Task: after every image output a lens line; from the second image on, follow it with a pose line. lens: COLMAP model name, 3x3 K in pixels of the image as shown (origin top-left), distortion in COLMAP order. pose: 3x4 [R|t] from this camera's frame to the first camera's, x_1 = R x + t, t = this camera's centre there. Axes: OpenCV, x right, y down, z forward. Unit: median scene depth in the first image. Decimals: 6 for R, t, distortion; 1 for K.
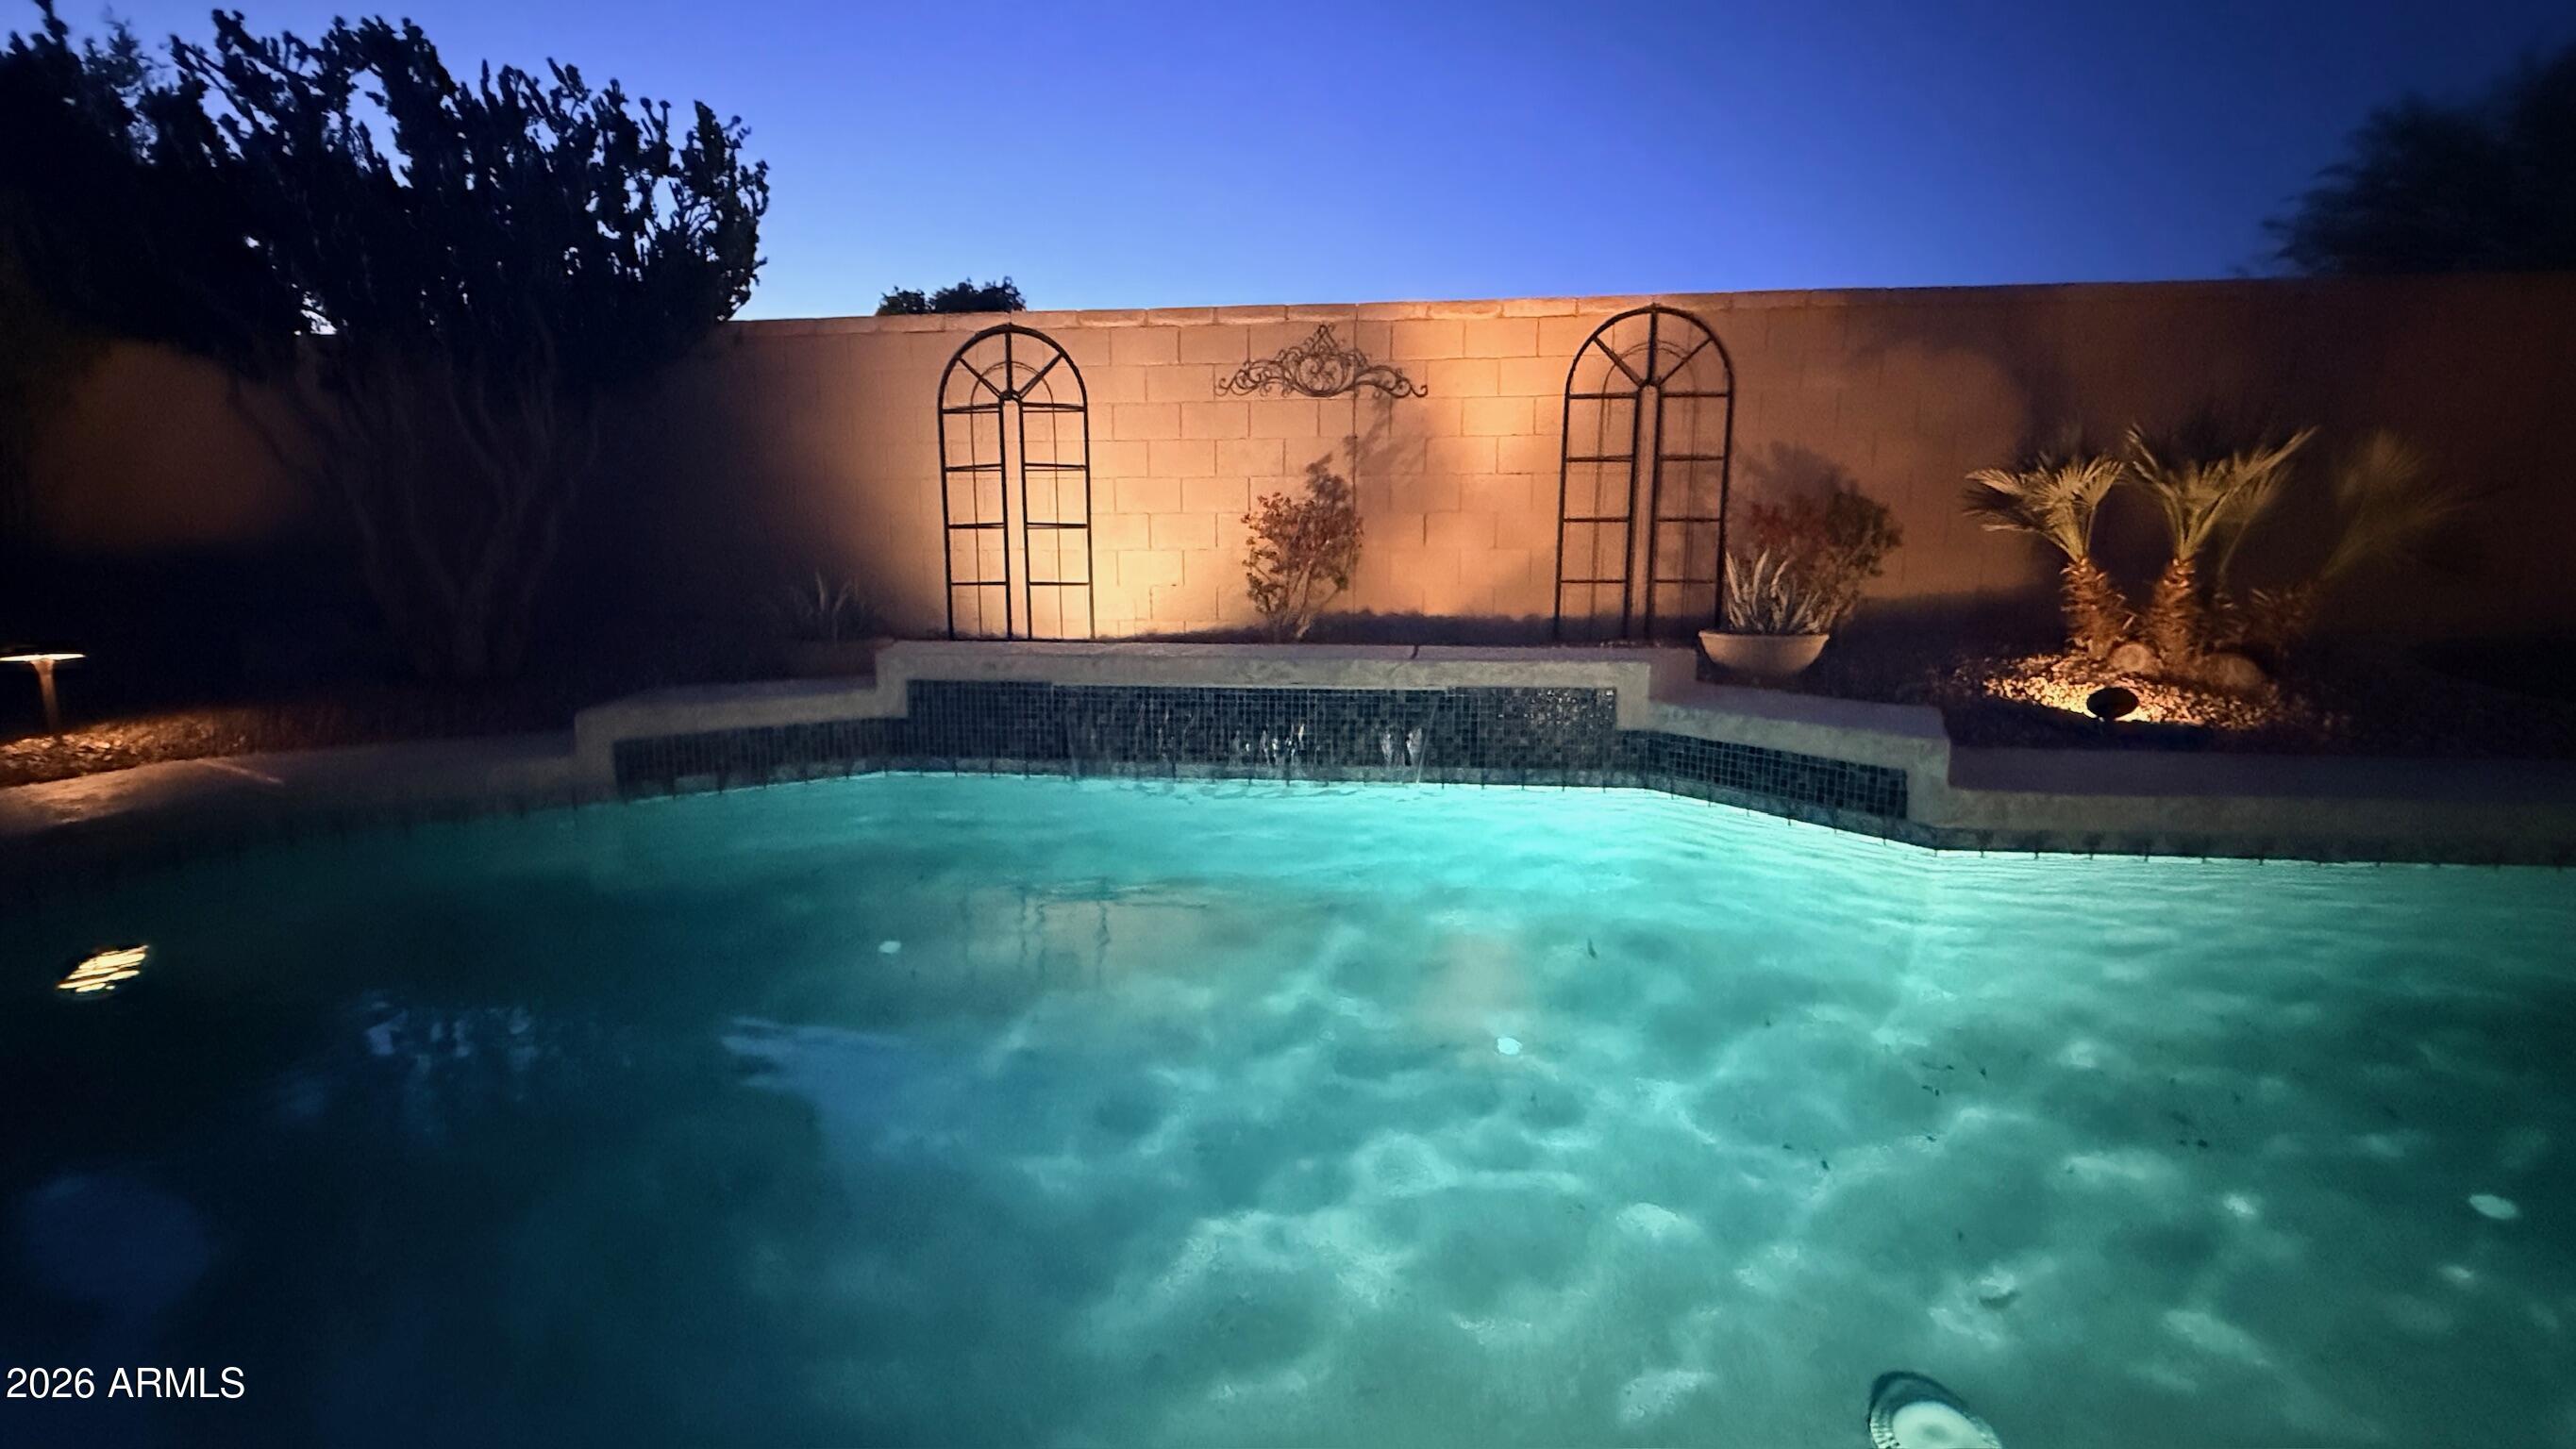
lens RADIAL K [[1048.1, 0, 1286.7], [0, 1048.1, 716.9], [0, 0, 1]] dist [-0.000694, -0.000021]
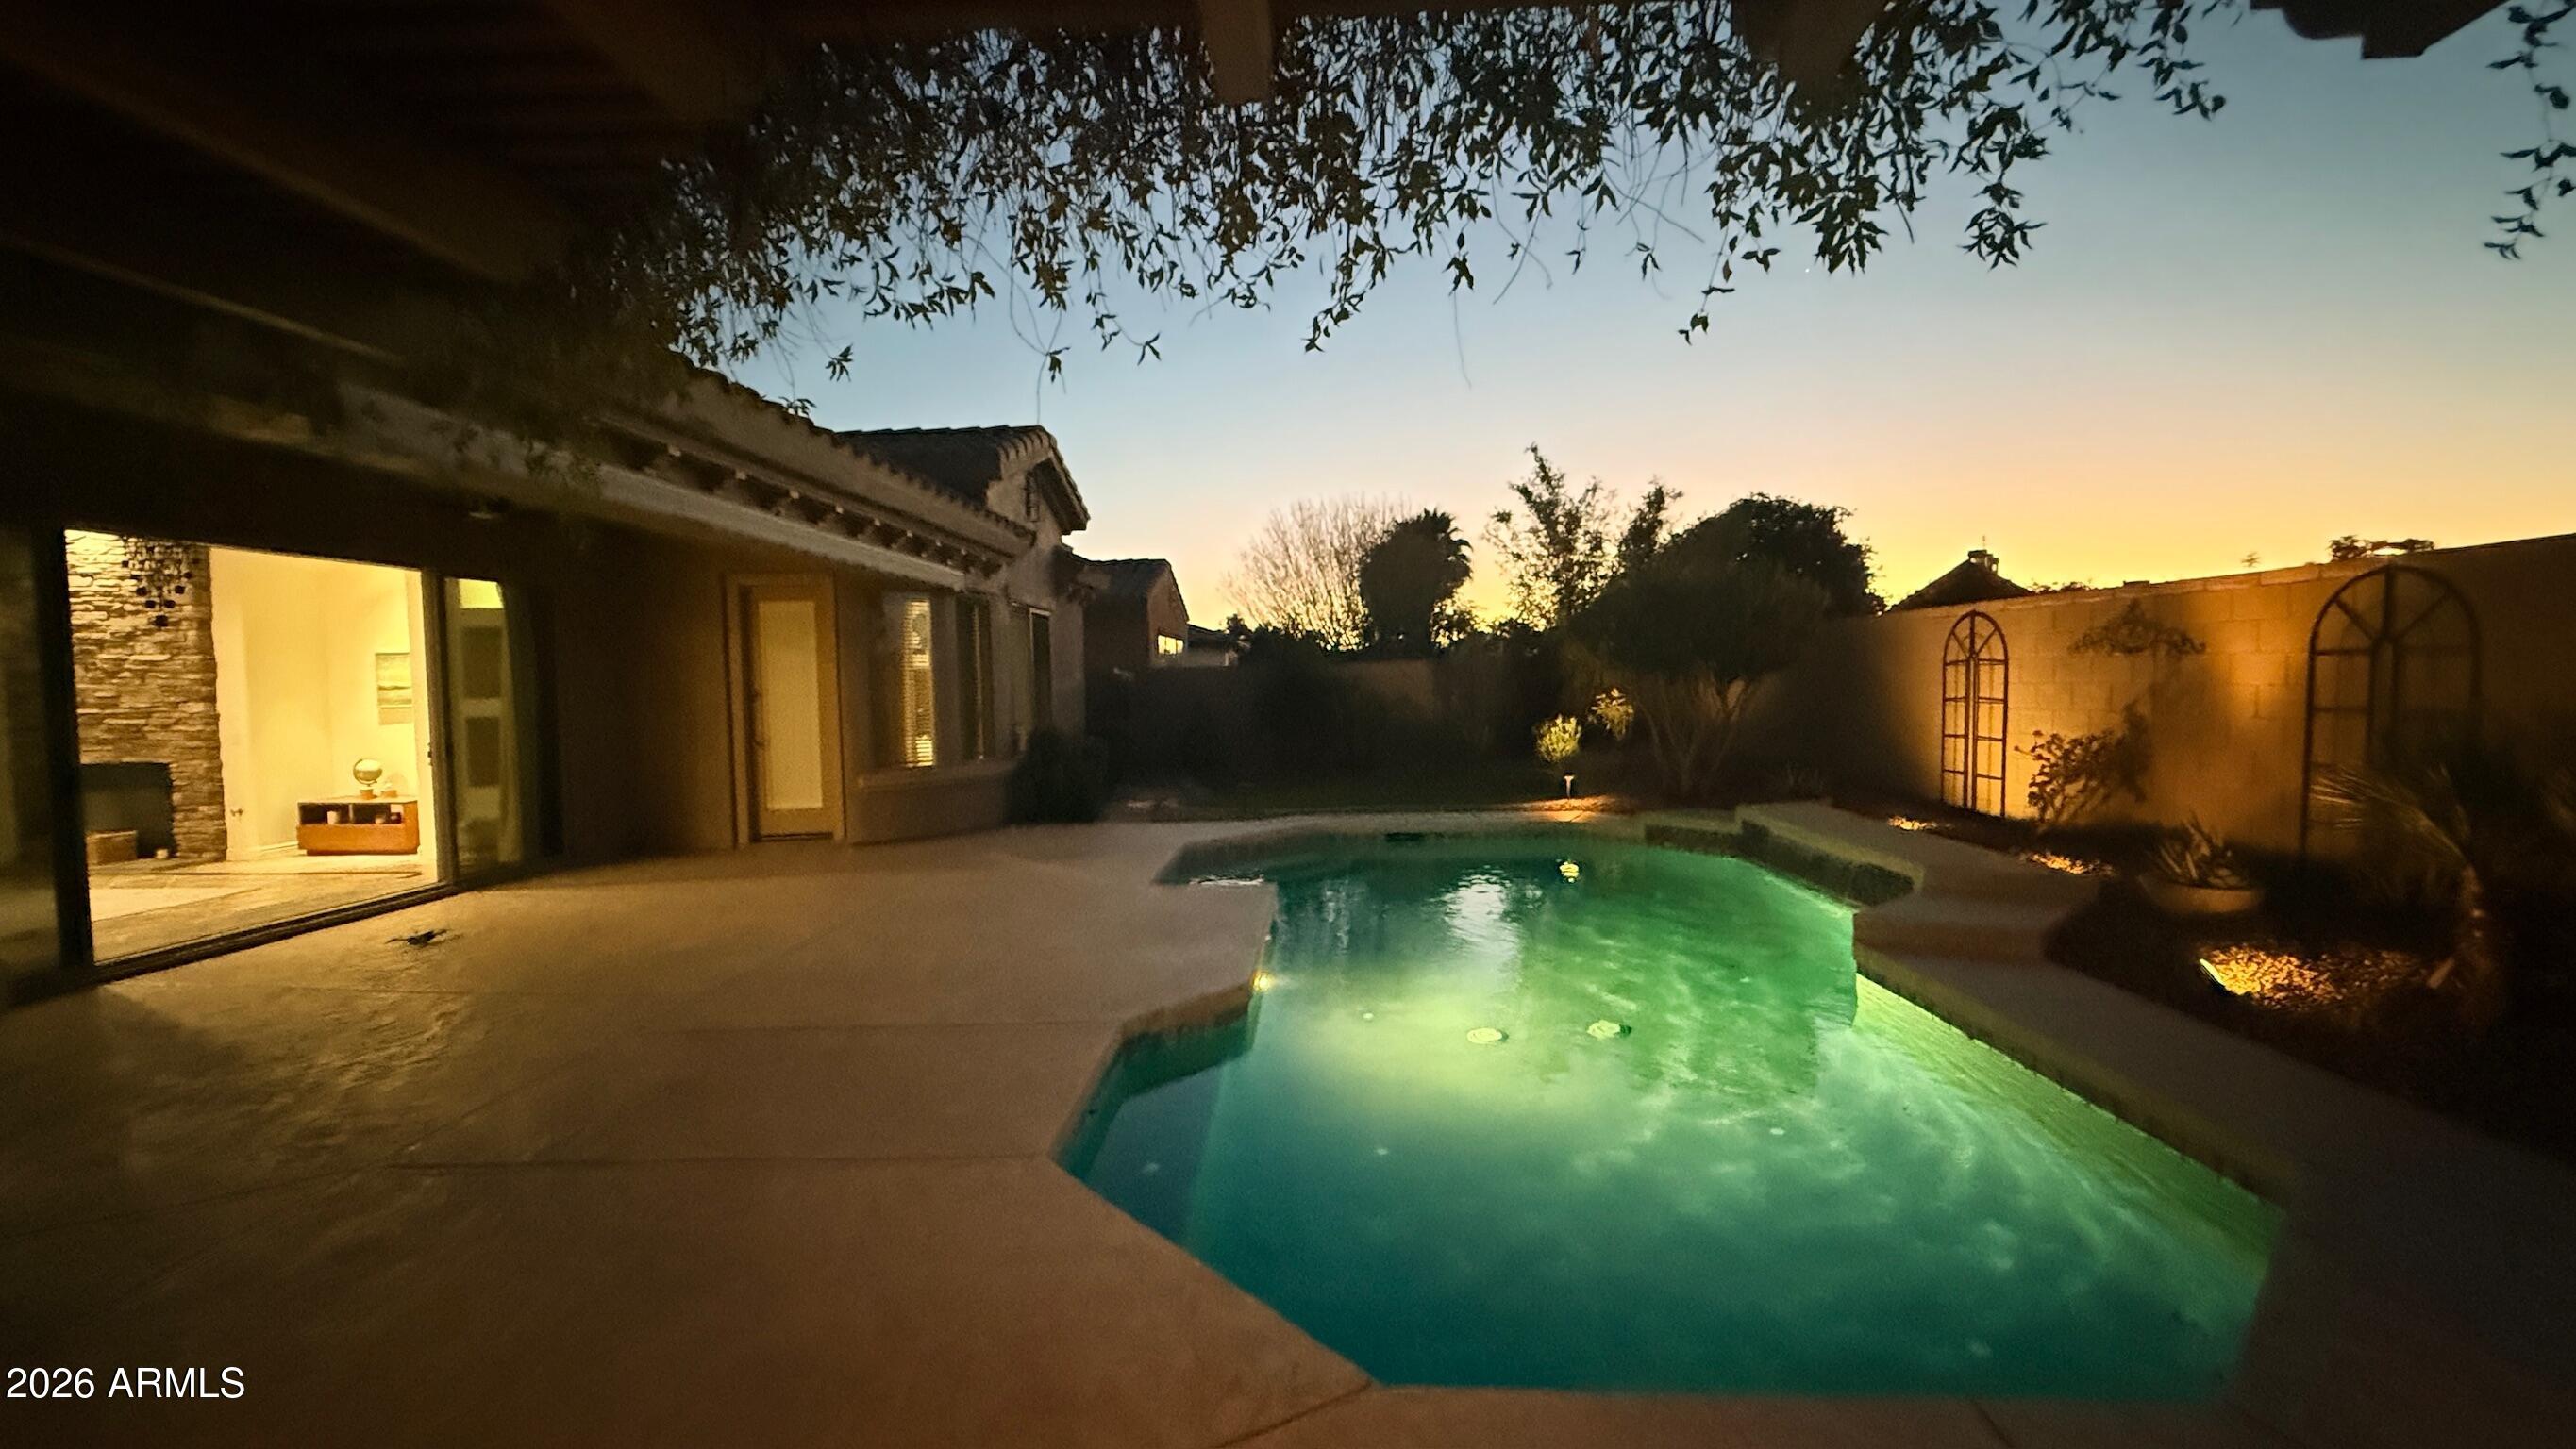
lens RADIAL K [[1048.1, 0, 1287.1], [0, 1048.1, 727.1], [0, 0, 1]] dist [-0.000694, -0.000021]
pose [[0.074299, 0.048310, -0.996065, 1.241837], [-0.123883, 0.991536, 0.038849, -0.135709], [0.989511, 0.120509, 0.079655, -0.125825]]
